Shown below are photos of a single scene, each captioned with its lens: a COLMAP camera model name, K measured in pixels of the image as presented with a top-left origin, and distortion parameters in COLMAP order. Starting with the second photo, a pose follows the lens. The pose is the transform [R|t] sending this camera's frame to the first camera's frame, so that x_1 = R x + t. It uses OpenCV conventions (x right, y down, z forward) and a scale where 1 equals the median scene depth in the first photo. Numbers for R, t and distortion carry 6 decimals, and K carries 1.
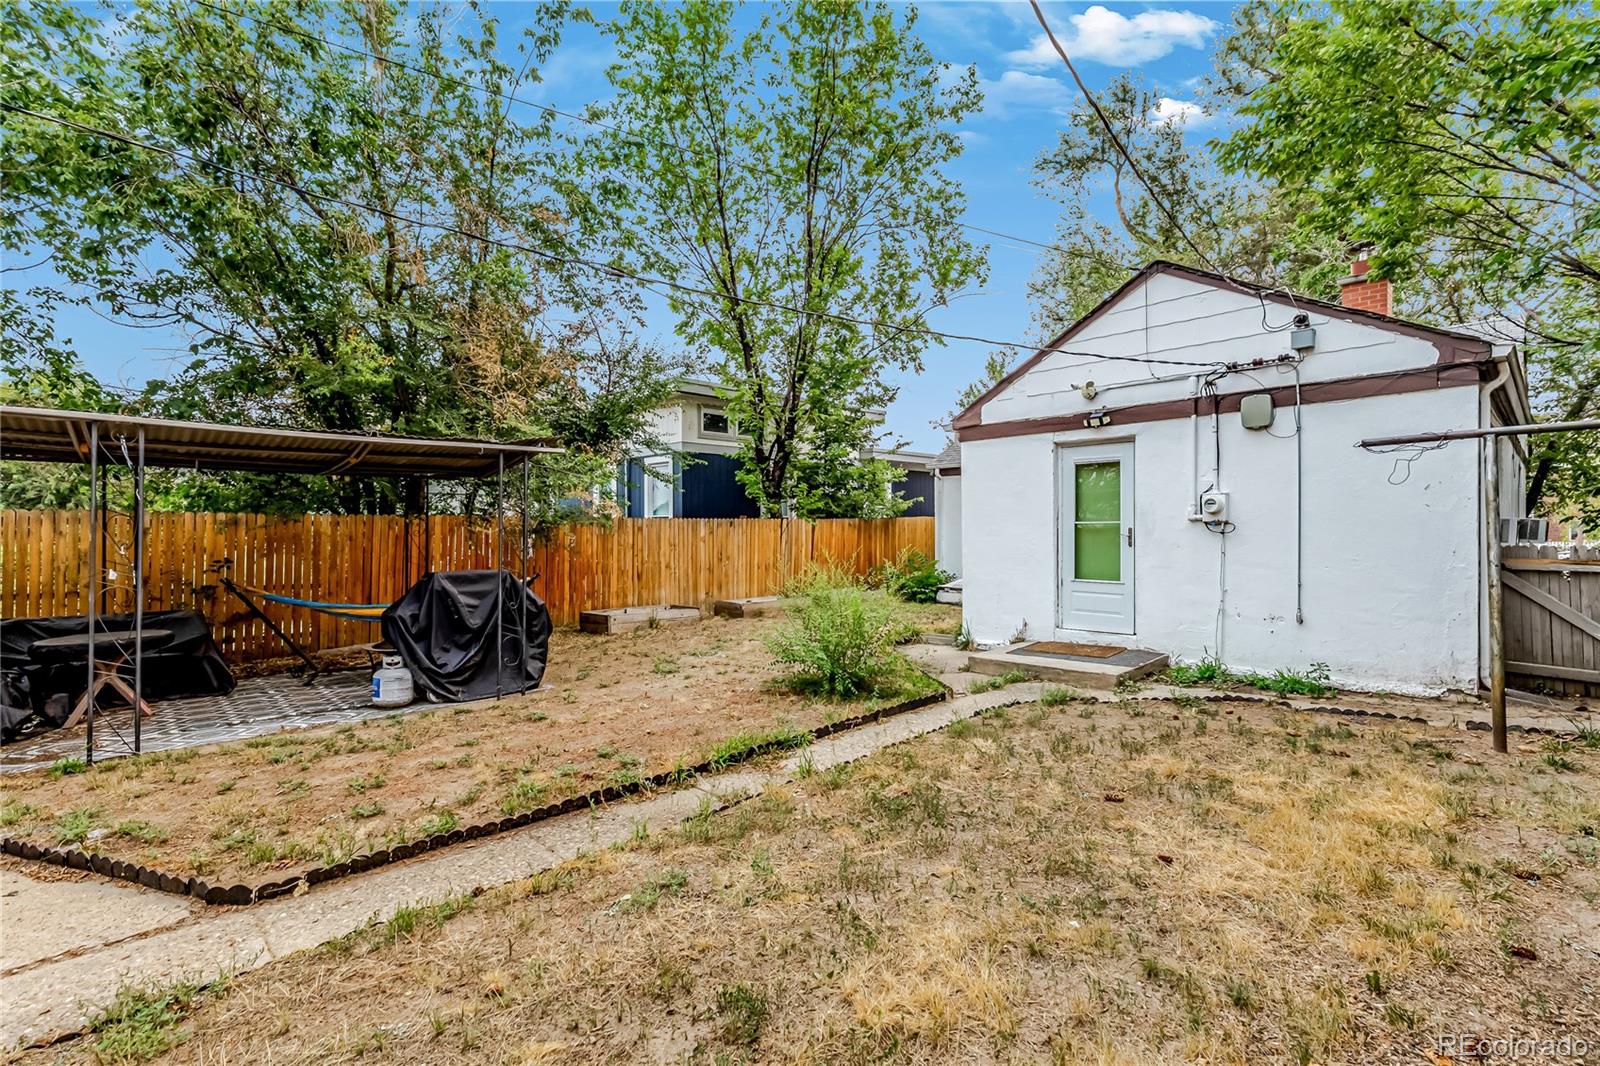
lens RADIAL K [[732.3, 0, 806.6], [0, 732.3, 521.5], [0, 0, 1]] dist [-0.000027, 0.002190]
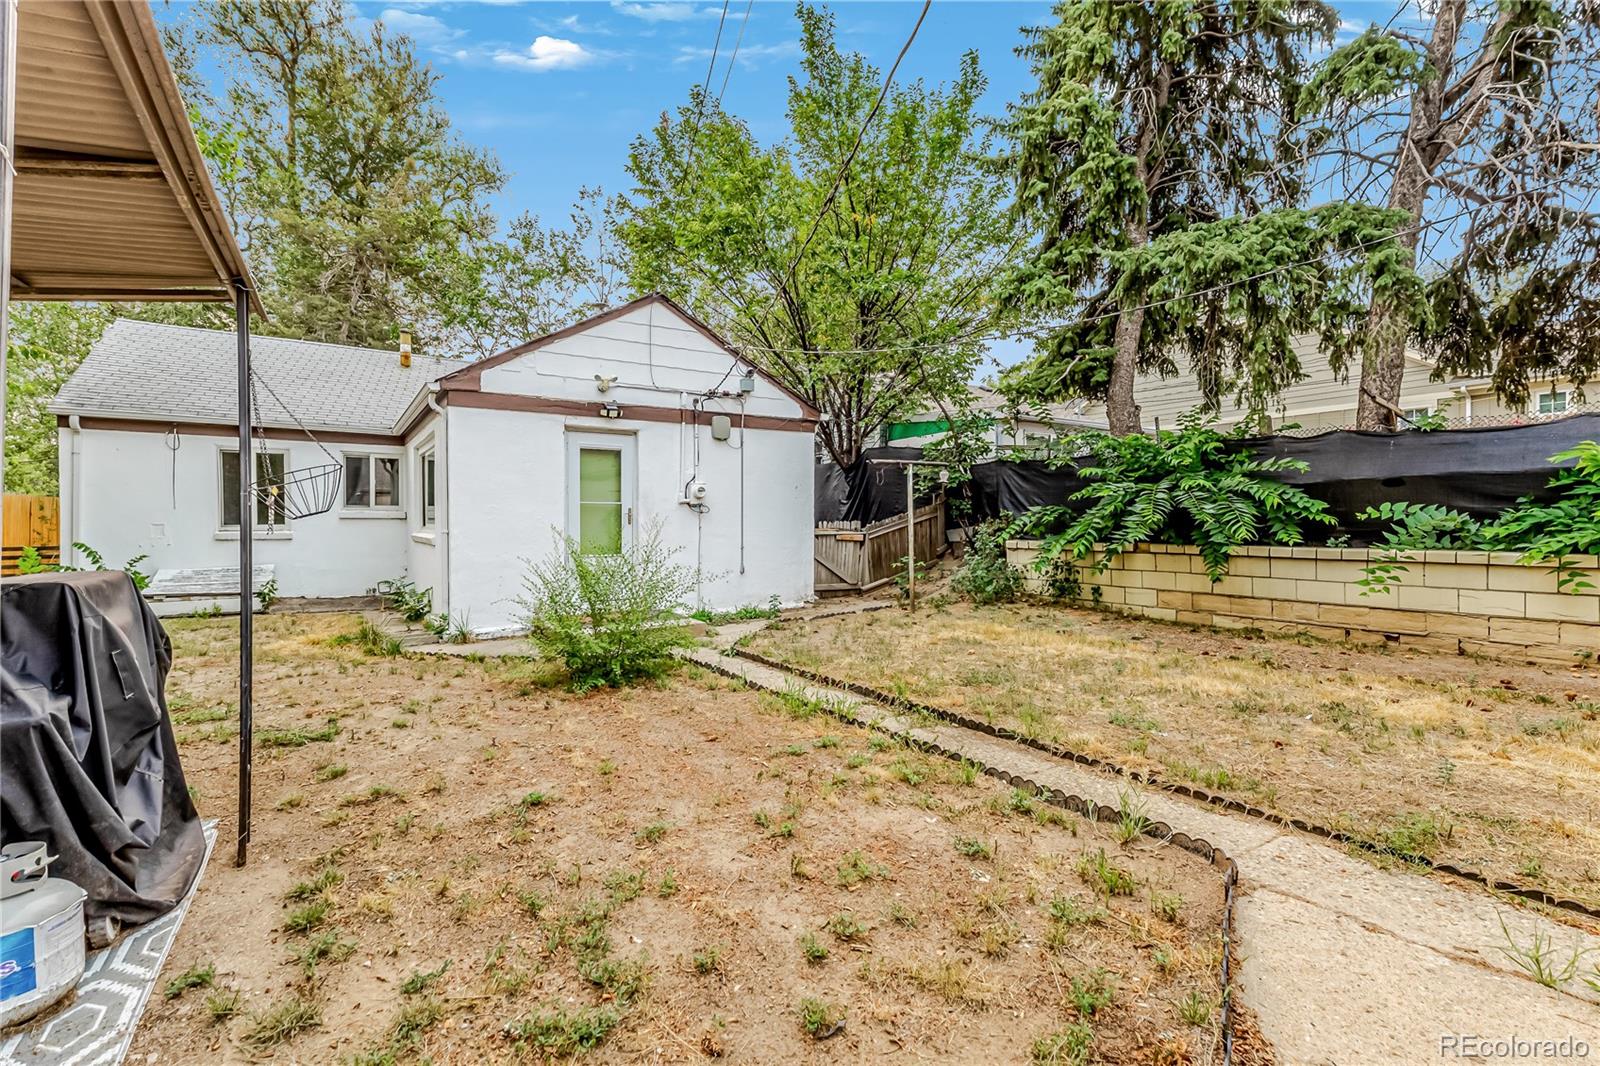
lens RADIAL K [[732.3, 0, 806.4], [0, 732.3, 534.9], [0, 0, 1]] dist [-0.000027, 0.002190]
pose [[0.186015, -0.013689, 0.982452, -0.721856], [-0.011147, 0.999809, 0.016042, 0.032181], [-0.982484, -0.013936, 0.185827, 0.541574]]
